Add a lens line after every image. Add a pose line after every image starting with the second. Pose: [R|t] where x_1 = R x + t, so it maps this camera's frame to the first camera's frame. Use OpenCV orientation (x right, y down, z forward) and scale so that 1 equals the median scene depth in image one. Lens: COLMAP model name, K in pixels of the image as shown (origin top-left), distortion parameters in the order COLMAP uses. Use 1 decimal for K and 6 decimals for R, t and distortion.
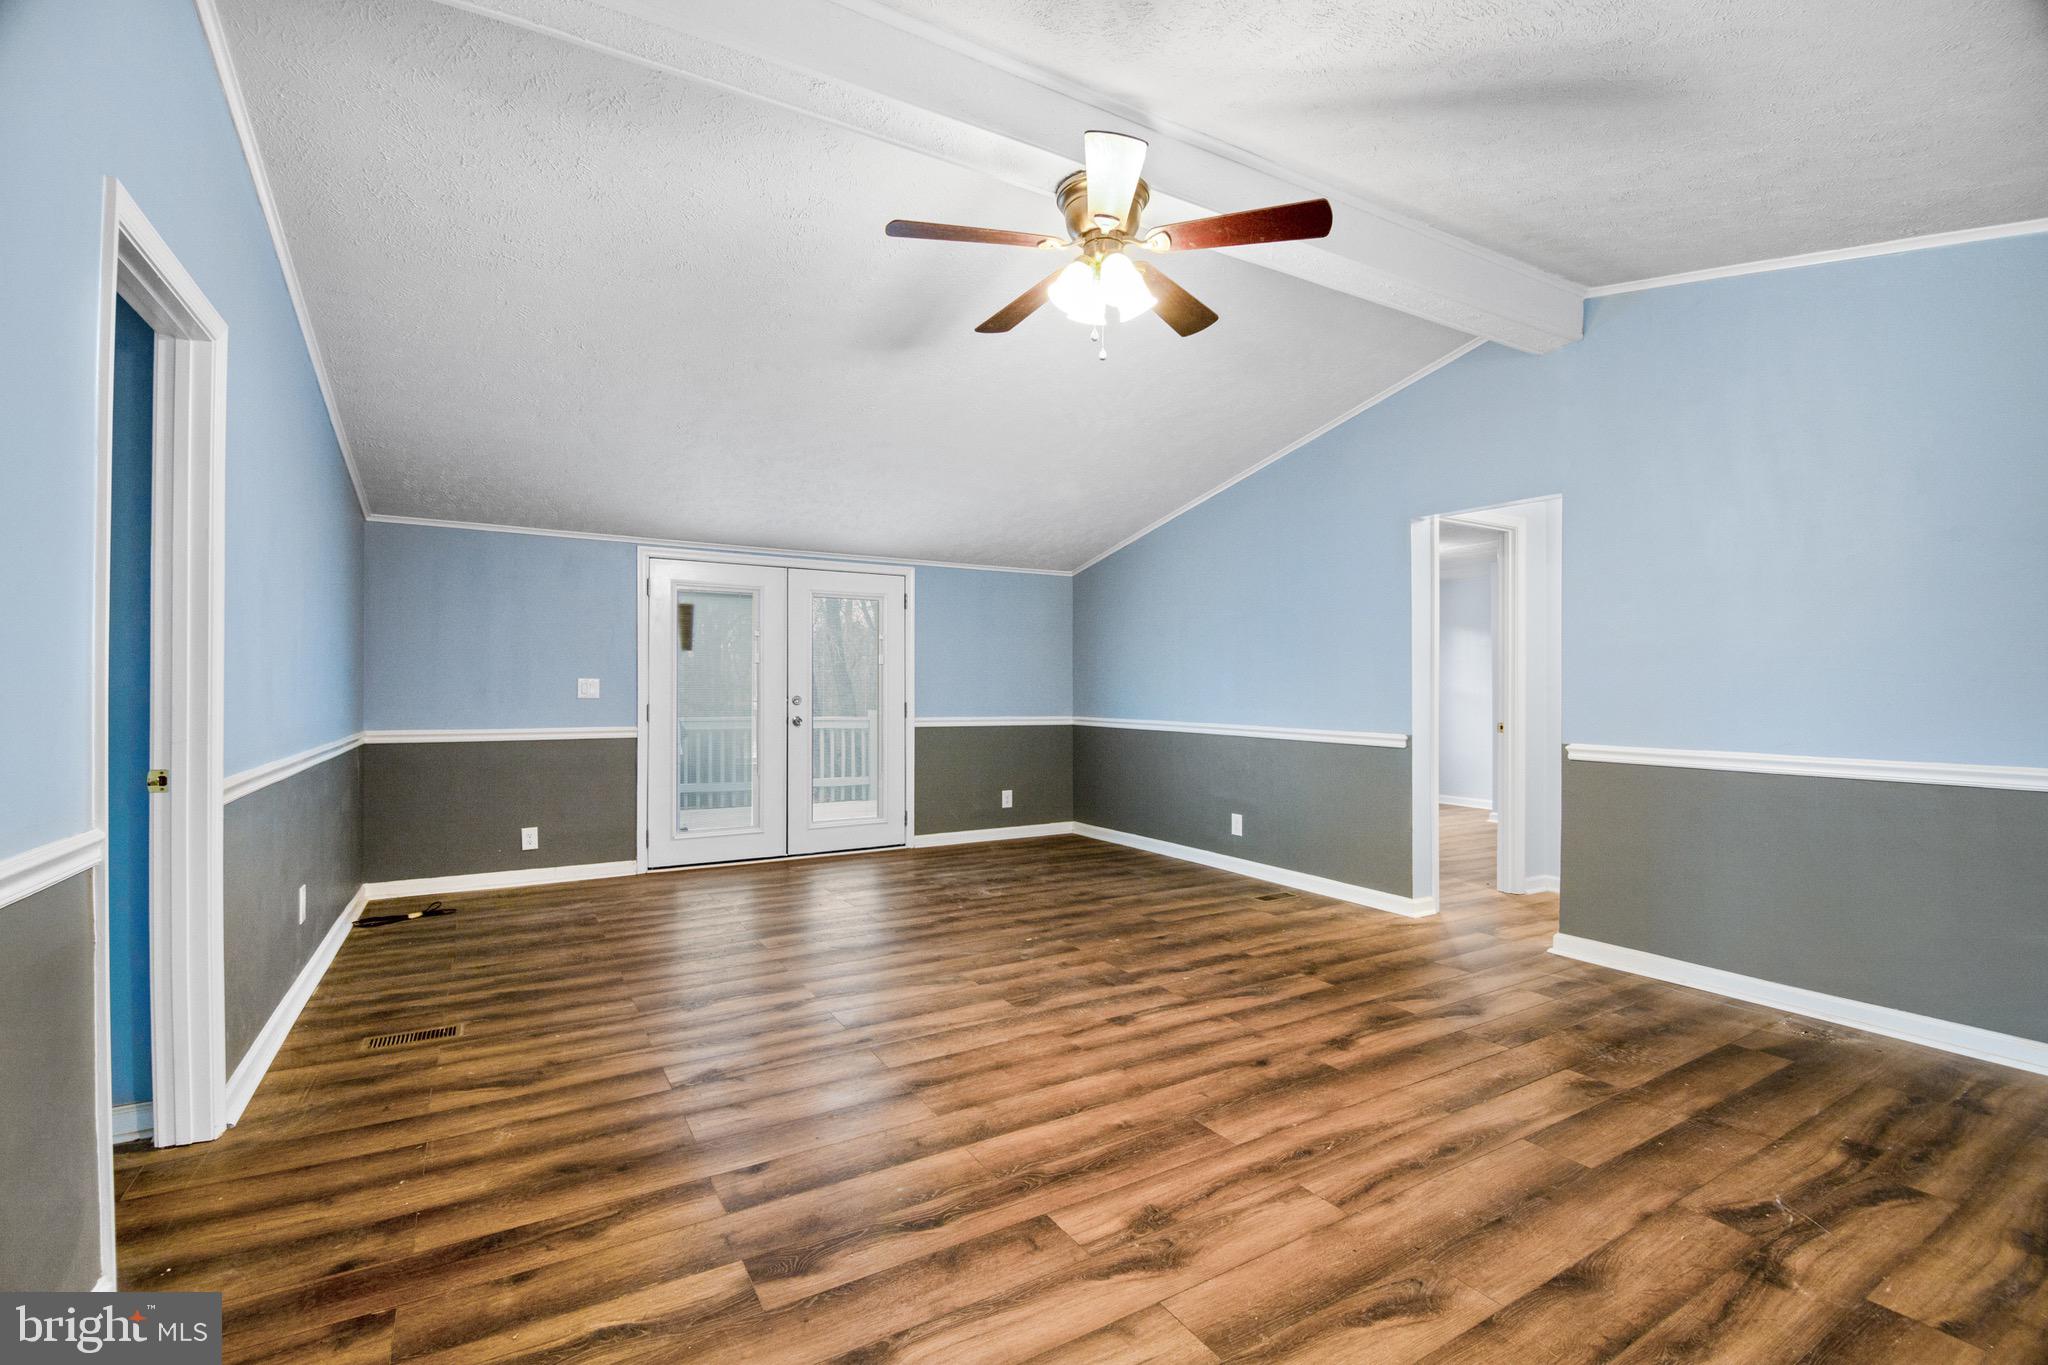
lens RADIAL K [[899.7, 0, 1024.0], [0, 899.7, 682.5], [0, 0, 1]] dist [-0.000199, -0.000030]
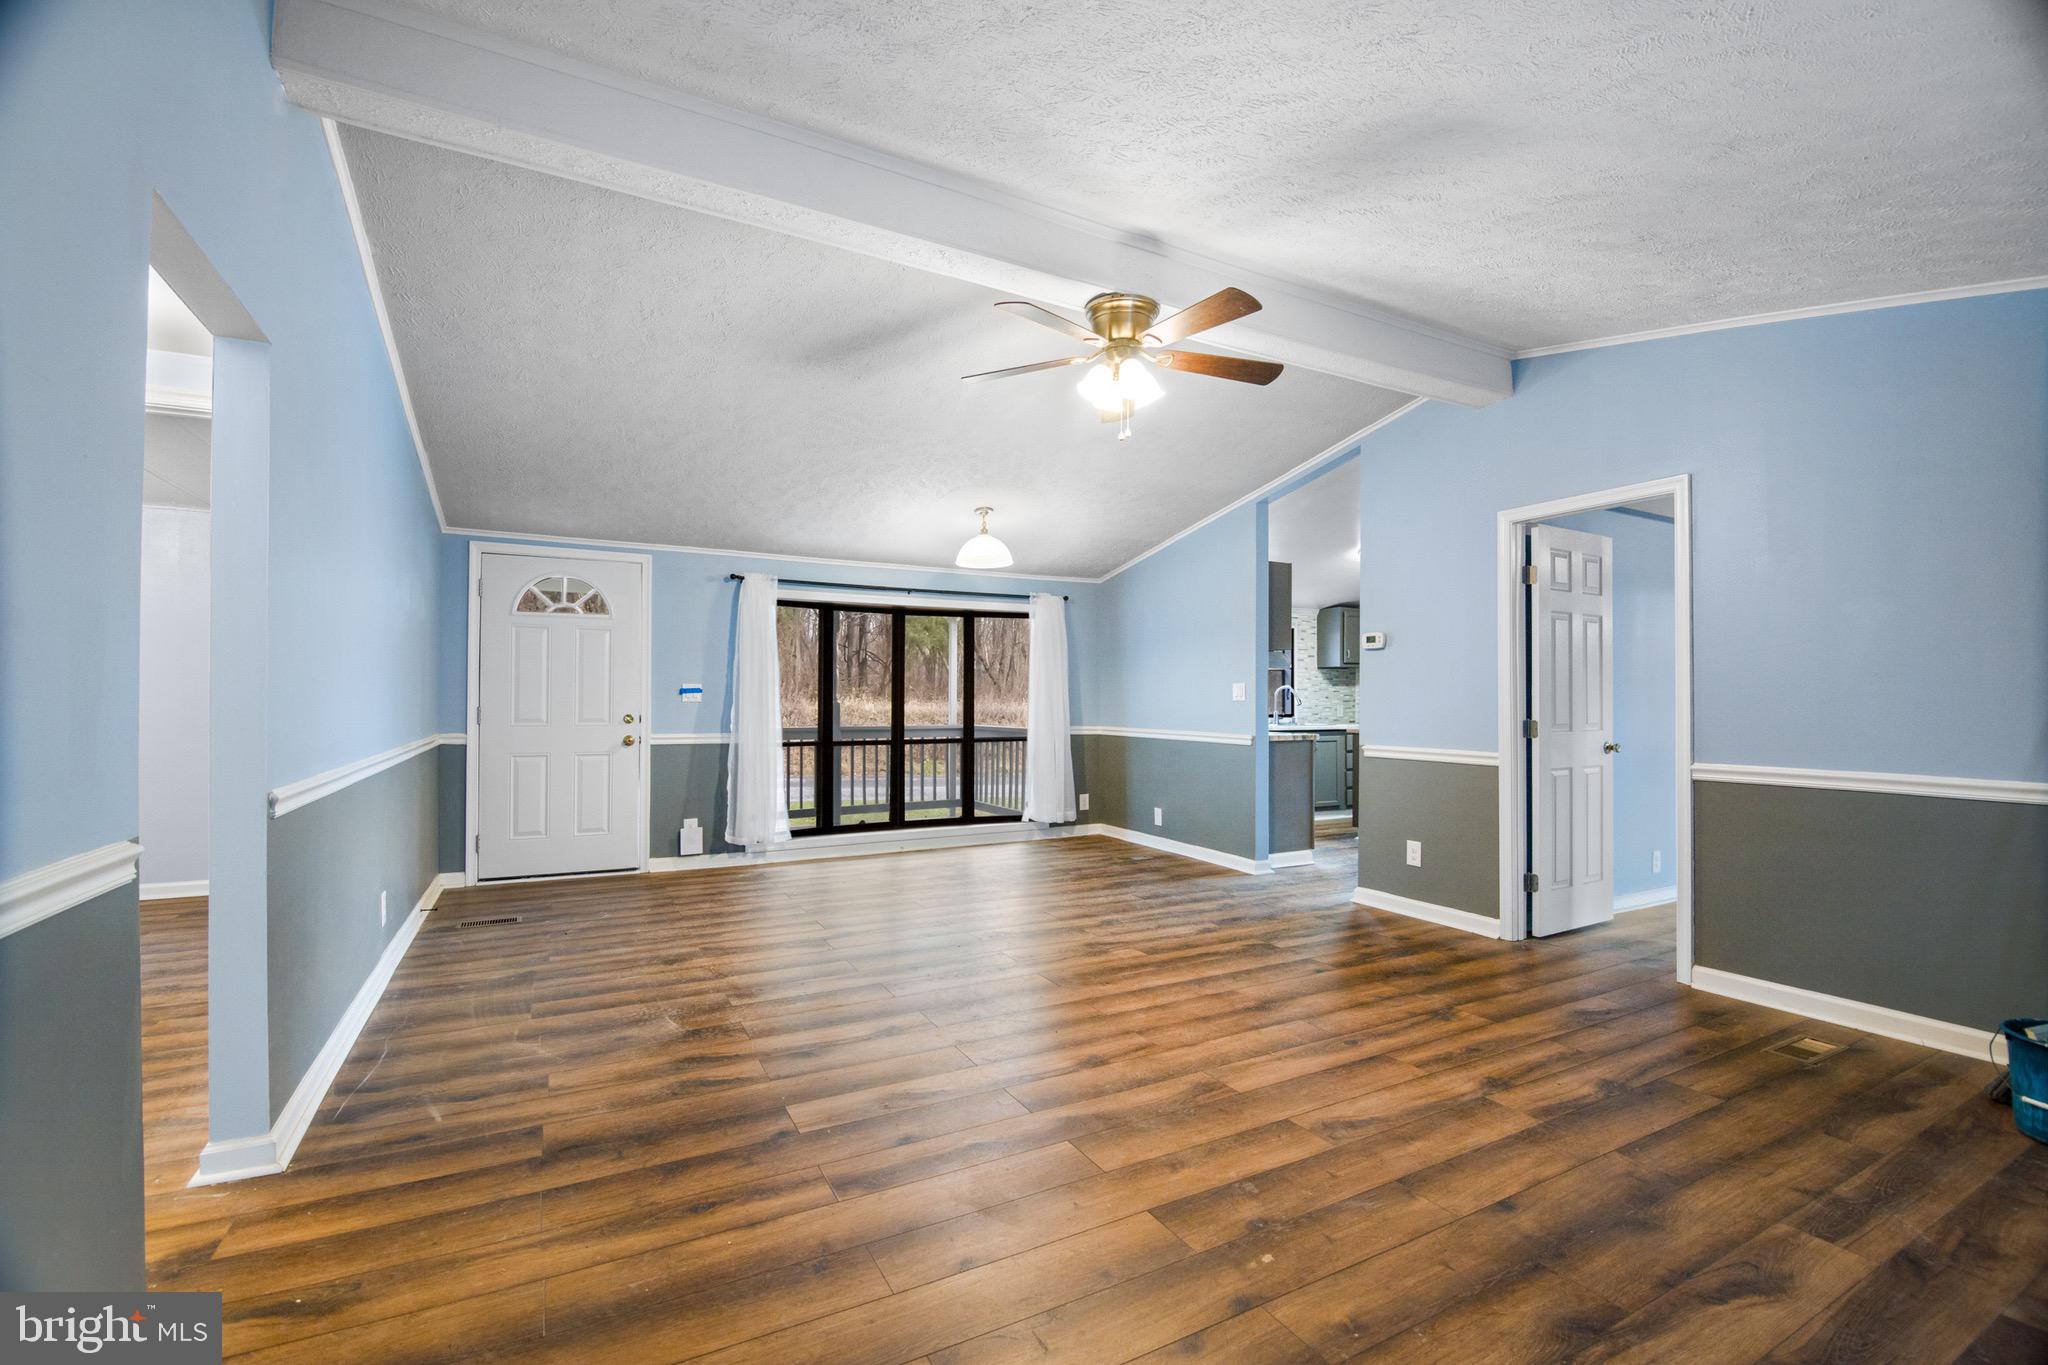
lens RADIAL K [[899.7, 0, 1024.0], [0, 899.7, 682.5], [0, 0, 1]] dist [-0.000199, -0.000030]
pose [[-0.999218, -0.008579, 0.038608, 0.173832], [-0.009275, 0.999797, -0.017881, 0.013854], [-0.038447, -0.018225, -0.999094, 2.273207]]
